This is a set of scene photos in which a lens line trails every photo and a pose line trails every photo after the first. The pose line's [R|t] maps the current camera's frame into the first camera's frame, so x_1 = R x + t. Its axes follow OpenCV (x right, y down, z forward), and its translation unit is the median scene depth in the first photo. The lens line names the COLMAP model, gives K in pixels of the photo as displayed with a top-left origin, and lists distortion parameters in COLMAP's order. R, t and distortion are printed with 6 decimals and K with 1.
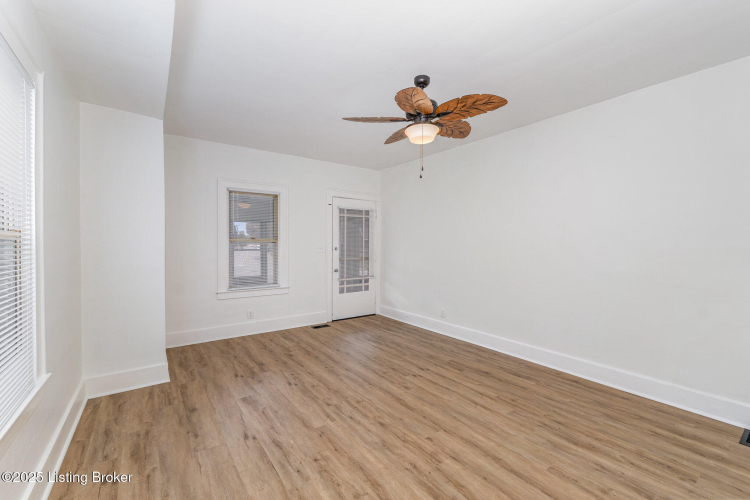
lens RADIAL K [[316.8, 0, 370.5], [0, 316.8, 248.2], [0, 0, 1]] dist [0.006141, -0.000132]
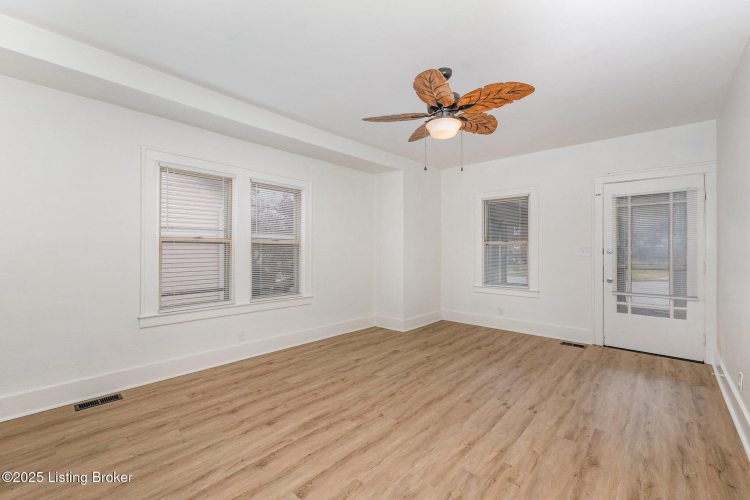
lens RADIAL K [[316.8, 0, 375.0], [0, 316.8, 251.3], [0, 0, 1]] dist [0.006141, -0.000132]
pose [[0.219646, 0.006896, -0.975555, 1.008216], [-0.011071, 0.999928, 0.004575, 0.006957], [0.975517, 0.009796, 0.219707, 0.567607]]
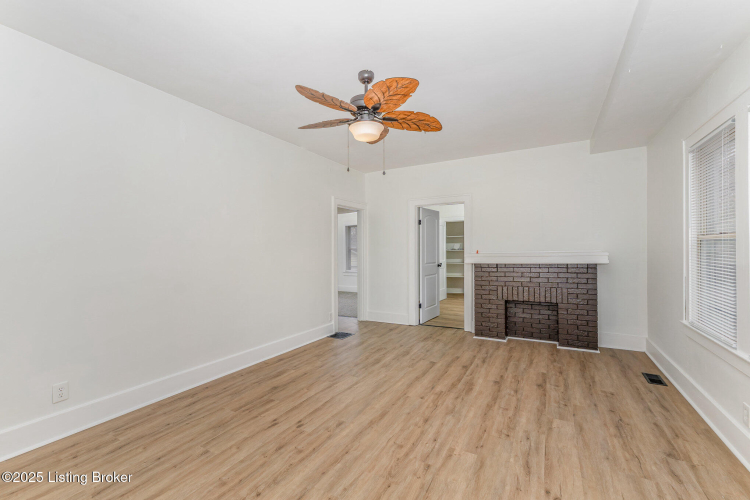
lens RADIAL K [[316.8, 0, 378.8], [0, 316.8, 246.4], [0, 0, 1]] dist [0.006141, -0.000132]
pose [[-0.442646, 0.011818, 0.896618, -0.701505], [0.014349, 0.999878, -0.006095, -0.004474], [-0.896582, 0.010168, -0.442762, 1.348669]]
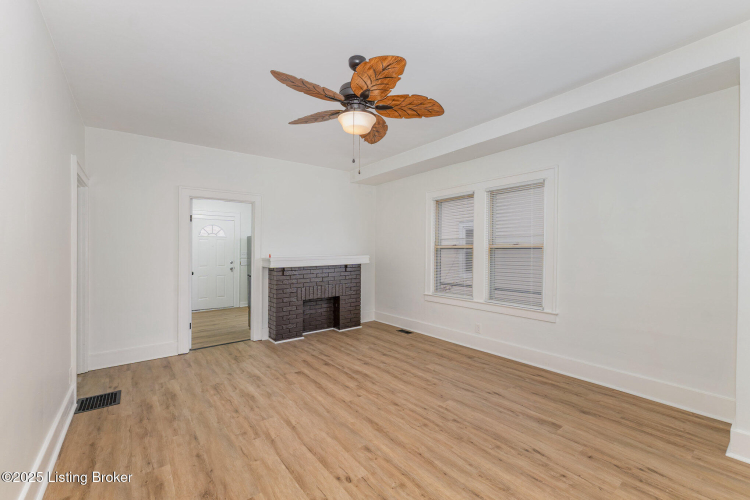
lens RADIAL K [[316.8, 0, 380.0], [0, 316.8, 253.4], [0, 0, 1]] dist [0.006141, -0.000132]
pose [[-0.998764, 0.003524, -0.049585, 0.127125], [0.002991, 0.999937, 0.010827, -0.007053], [0.049620, 0.010665, -0.998711, 1.823138]]
